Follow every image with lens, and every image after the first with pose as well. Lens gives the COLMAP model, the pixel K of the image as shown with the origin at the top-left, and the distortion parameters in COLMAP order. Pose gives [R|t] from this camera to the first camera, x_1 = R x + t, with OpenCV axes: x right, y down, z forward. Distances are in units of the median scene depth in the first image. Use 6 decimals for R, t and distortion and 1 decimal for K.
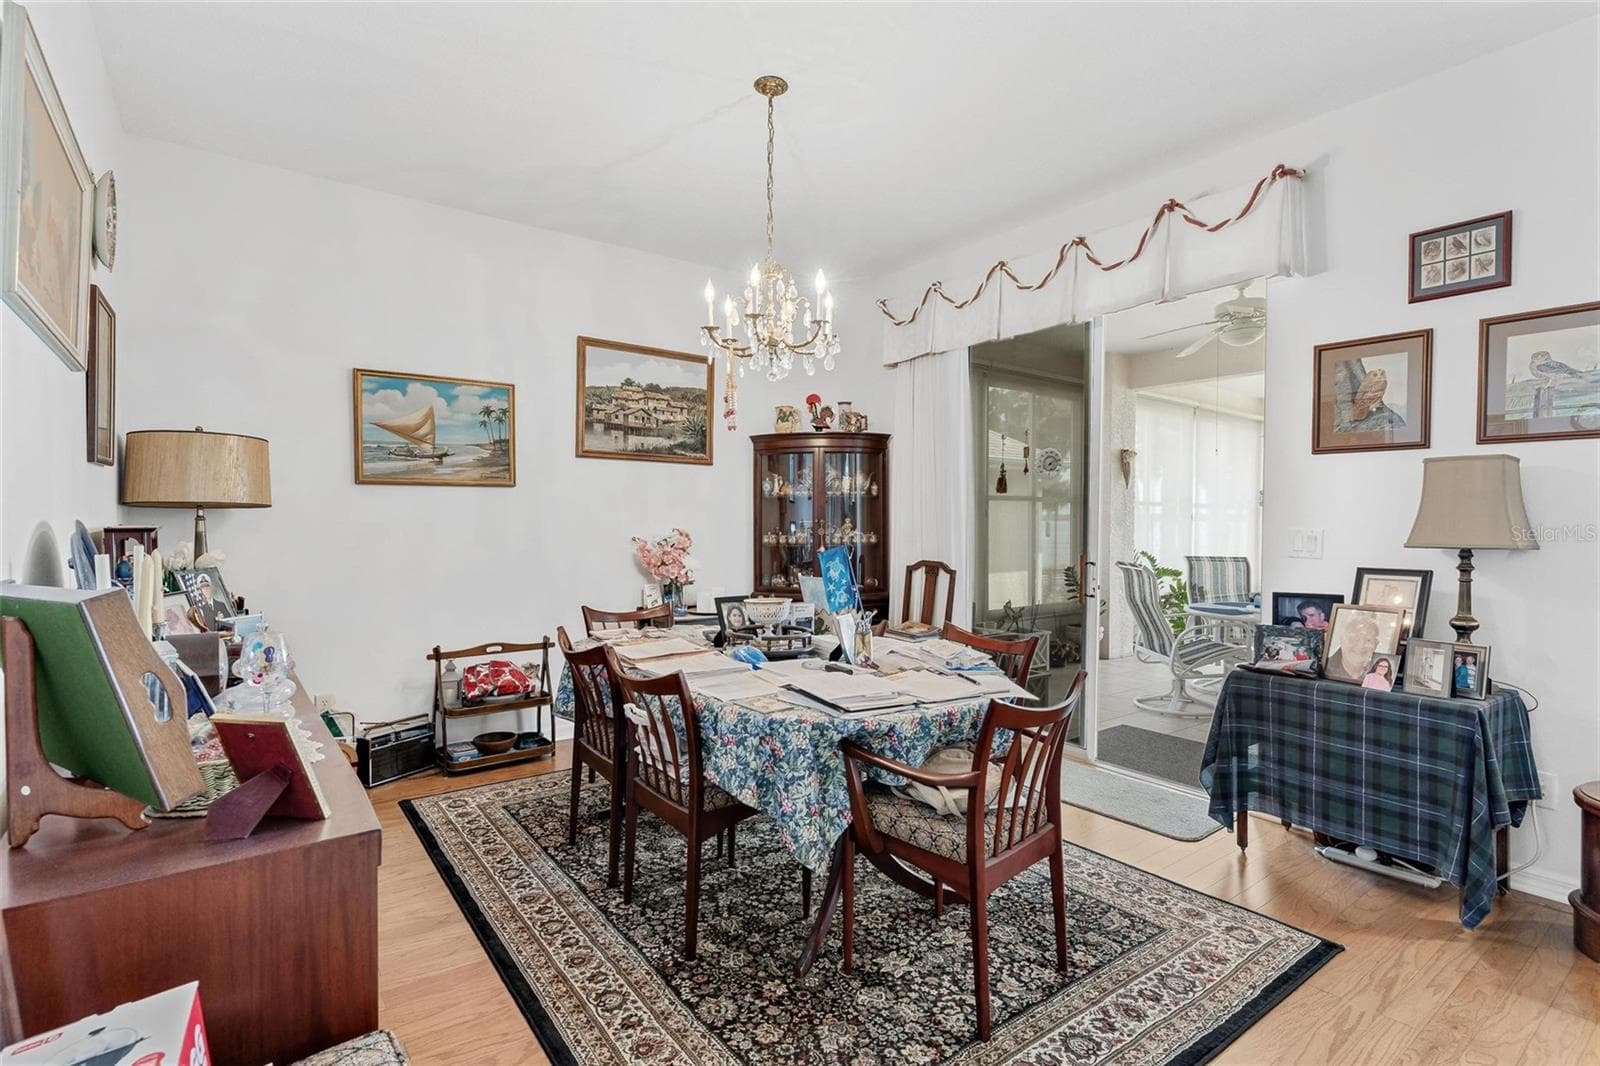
lens RADIAL K [[776.1, 0, 800.0], [0, 776.1, 533.0], [0, 0, 1]] dist [-0.000762, -0.000037]
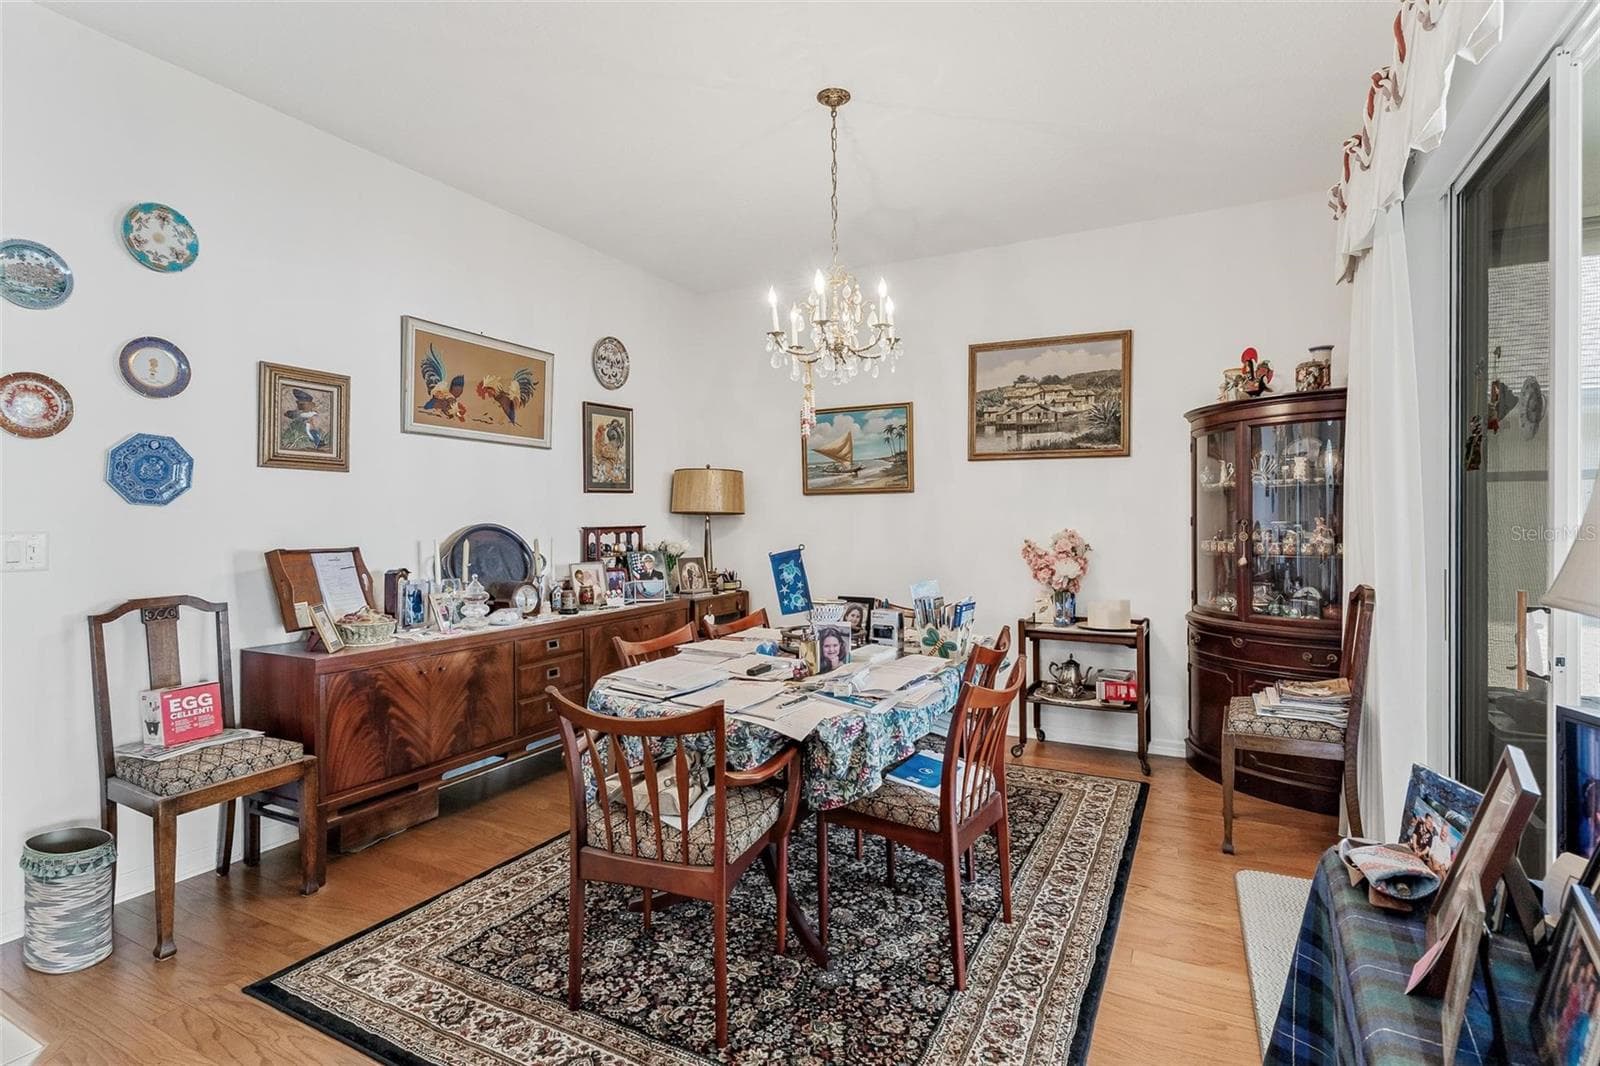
lens RADIAL K [[776.1, 0, 800.0], [0, 776.1, 533.0], [0, 0, 1]] dist [-0.000762, -0.000037]
pose [[0.438662, 0.011018, -0.898585, 0.568209], [-0.010105, 0.999922, 0.007327, -0.006366], [0.898595, 0.005866, 0.438739, 0.345768]]
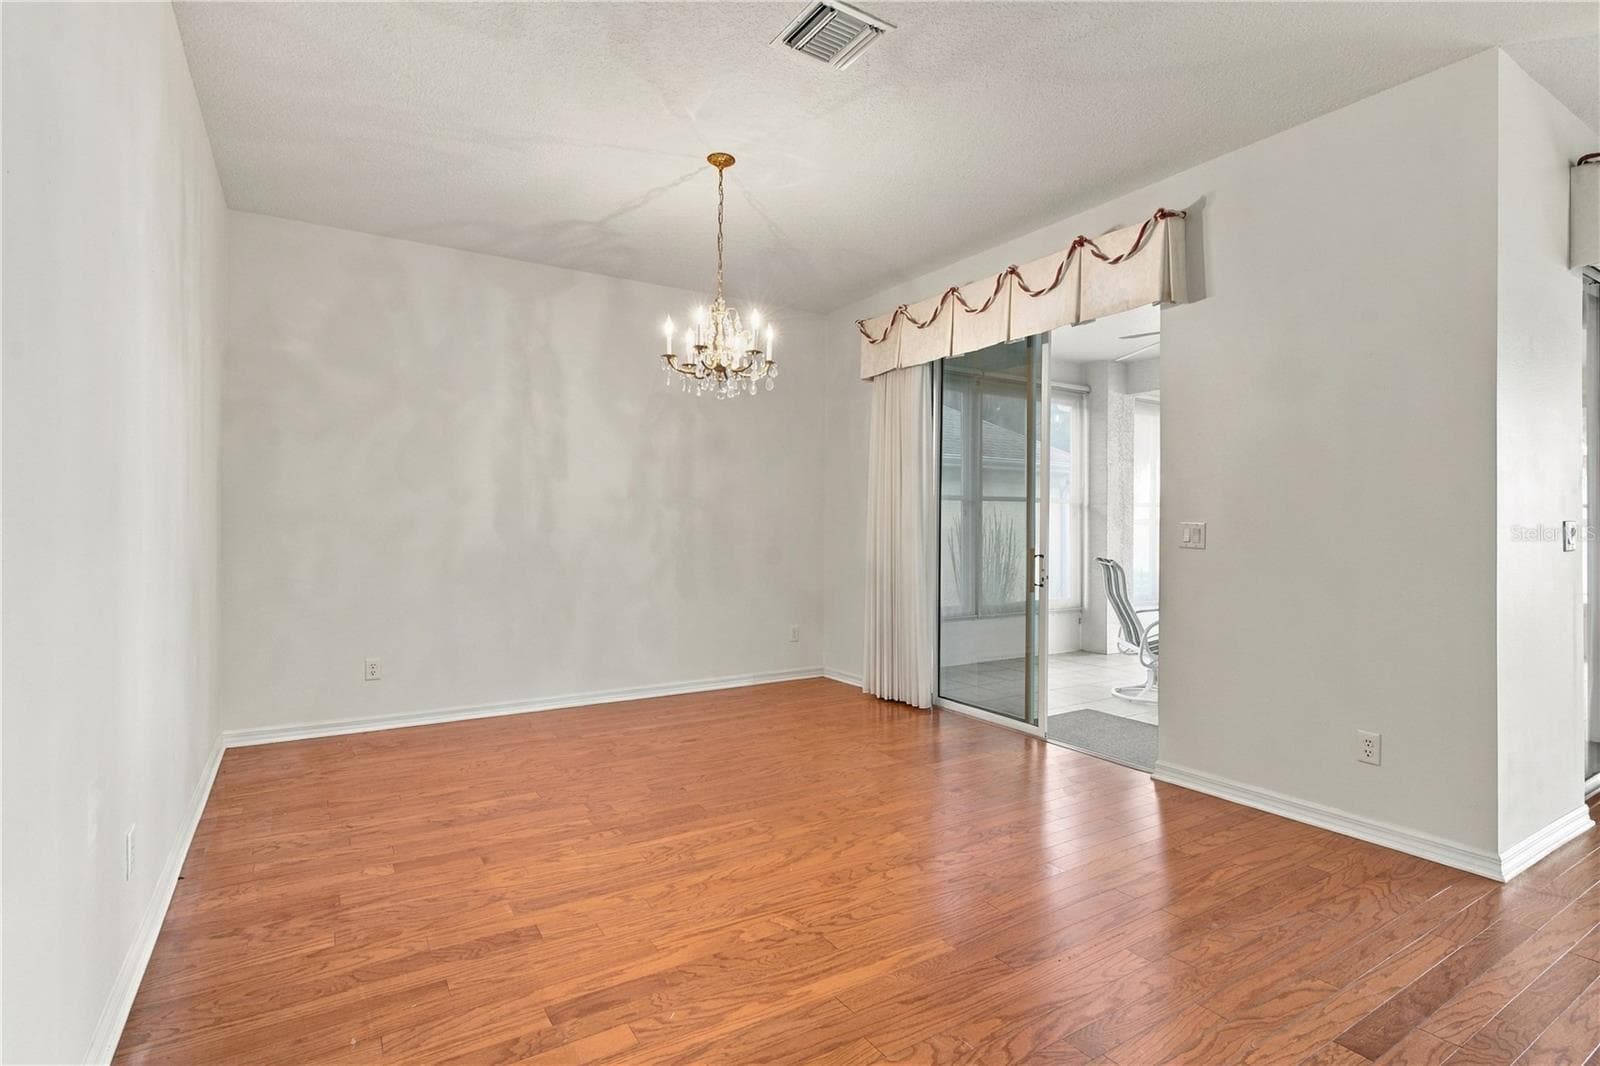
lens RADIAL K [[776.1, 0, 800.0], [0, 776.1, 533.0], [0, 0, 1]] dist [-0.000762, -0.000037]
pose [[0.996917, 0.003996, -0.078356, 0.122683], [-0.004400, 0.999978, -0.004992, 0.013338], [0.078335, 0.005321, 0.996913, -0.138640]]
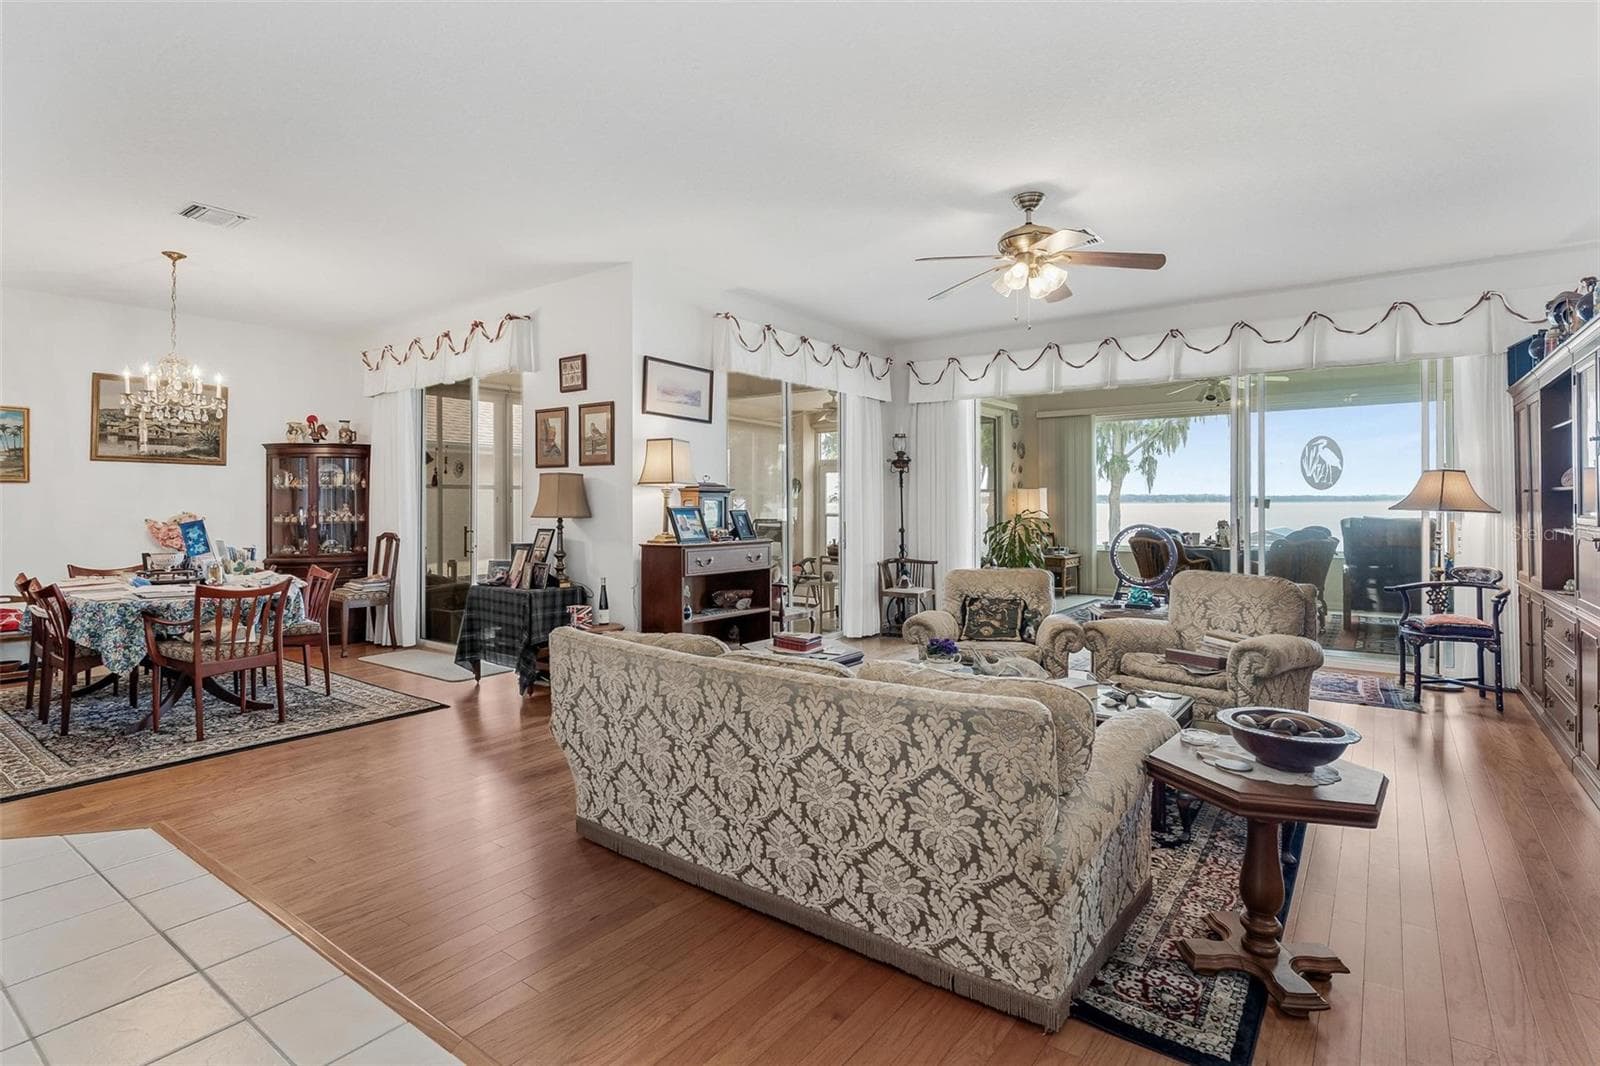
lens RADIAL K [[784.0, 0, 807.0], [0, 784.0, 494.4], [0, 0, 1]] dist [-0.002259, -0.001584]
pose [[0.955506, -0.002166, 0.294964, 0.524351], [0.010836, 0.999556, -0.027764, 0.014170], [-0.294773, 0.029725, 0.955105, -0.702044]]
